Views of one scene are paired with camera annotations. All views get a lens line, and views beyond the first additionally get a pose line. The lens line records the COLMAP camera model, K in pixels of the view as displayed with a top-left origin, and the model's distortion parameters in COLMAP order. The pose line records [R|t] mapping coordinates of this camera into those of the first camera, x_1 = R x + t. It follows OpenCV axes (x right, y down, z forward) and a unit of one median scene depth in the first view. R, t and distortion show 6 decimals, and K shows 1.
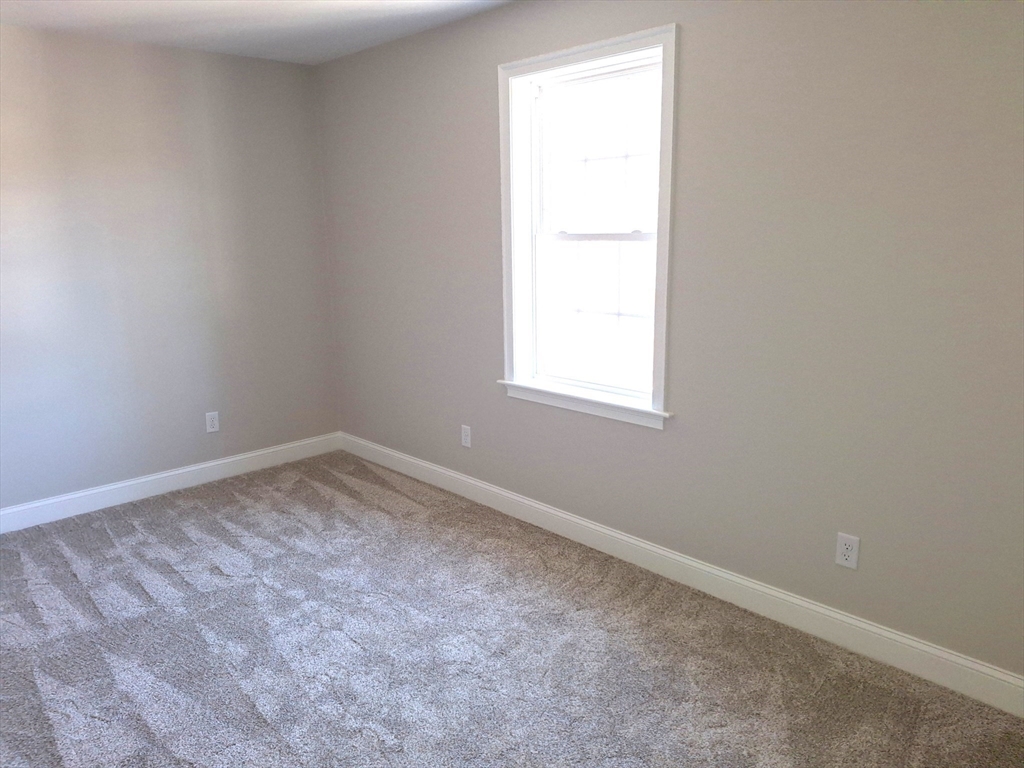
lens RADIAL K [[763.2, 0, 511.6], [0, 763.2, 380.7], [0, 0, 1]] dist [-0.002380, 0.010675]
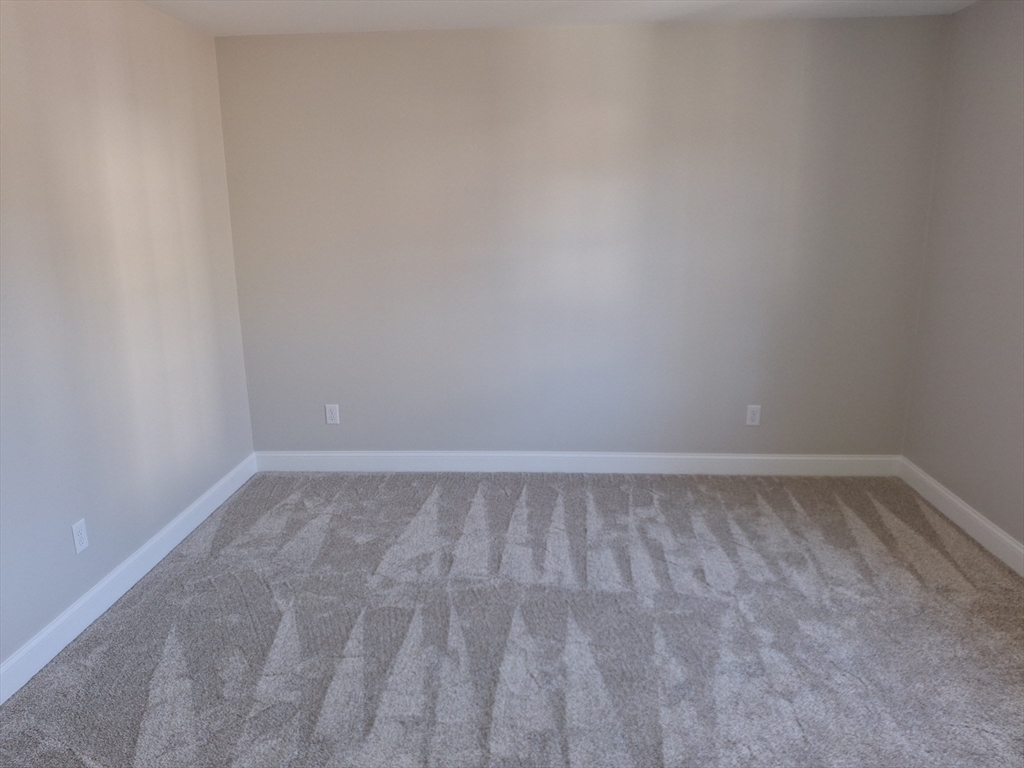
lens RADIAL K [[763.2, 0, 512.5], [0, 763.2, 391.4], [0, 0, 1]] dist [-0.002380, 0.010675]
pose [[0.691969, 0.203521, -0.692646, 0.068481], [-0.162523, 0.978727, 0.125216, -0.058205], [0.703396, 0.025926, 0.710326, 0.144662]]
